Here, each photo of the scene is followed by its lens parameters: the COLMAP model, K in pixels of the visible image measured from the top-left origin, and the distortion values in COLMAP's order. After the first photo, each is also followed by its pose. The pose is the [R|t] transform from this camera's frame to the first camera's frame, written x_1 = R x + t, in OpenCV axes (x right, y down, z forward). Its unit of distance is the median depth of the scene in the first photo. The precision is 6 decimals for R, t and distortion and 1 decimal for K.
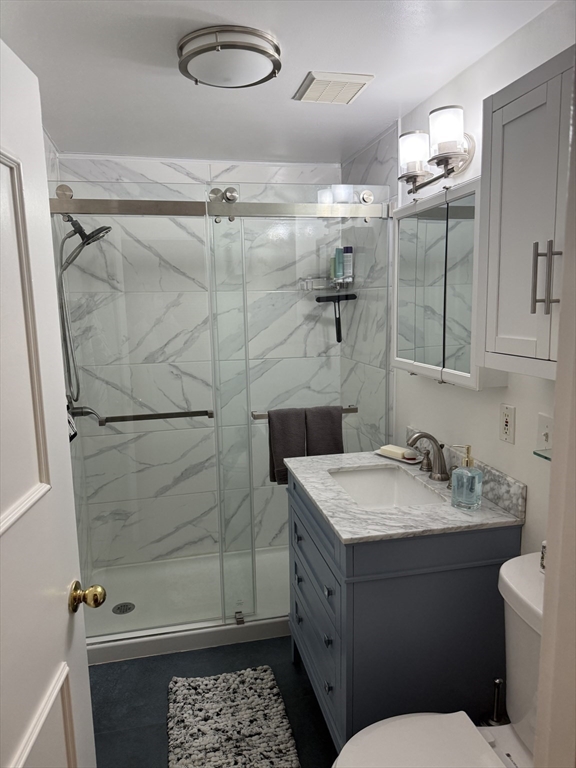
lens RADIAL K [[545.0, 0, 288.0], [0, 545.0, 384.0], [0, 0, 1]] dist [0.053467, -0.076245]
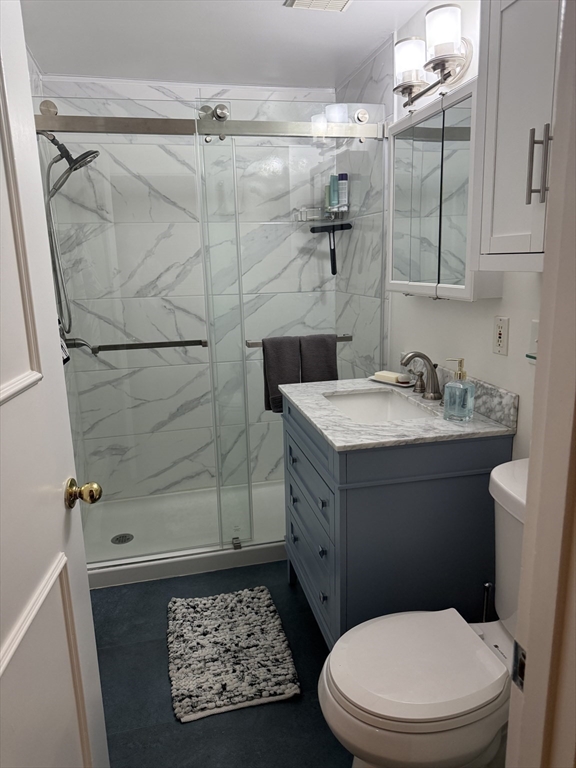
lens RADIAL K [[545.0, 0, 288.0], [0, 545.0, 384.0], [0, 0, 1]] dist [0.053467, -0.076245]
pose [[0.999951, -0.008125, 0.005738, 0.004576], [0.007732, 0.997822, 0.065505, 0.069819], [-0.006257, -0.065458, 0.997836, 0.000643]]
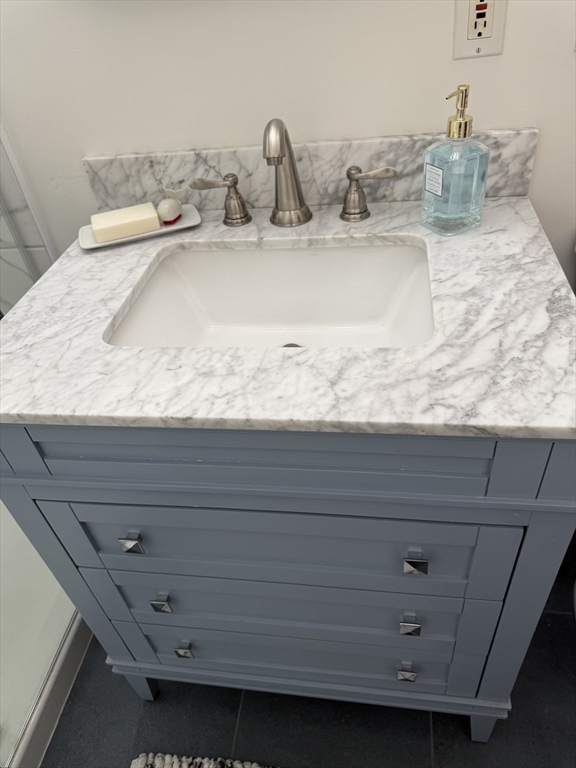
lens RADIAL K [[545.0, 0, 288.0], [0, 545.0, 384.0], [0, 0, 1]] dist [0.053467, -0.076245]
pose [[0.348576, -0.616701, 0.705815, -0.131674], [0.241986, 0.786729, 0.567891, 0.013825], [-0.905504, -0.027156, 0.423468, 0.721203]]
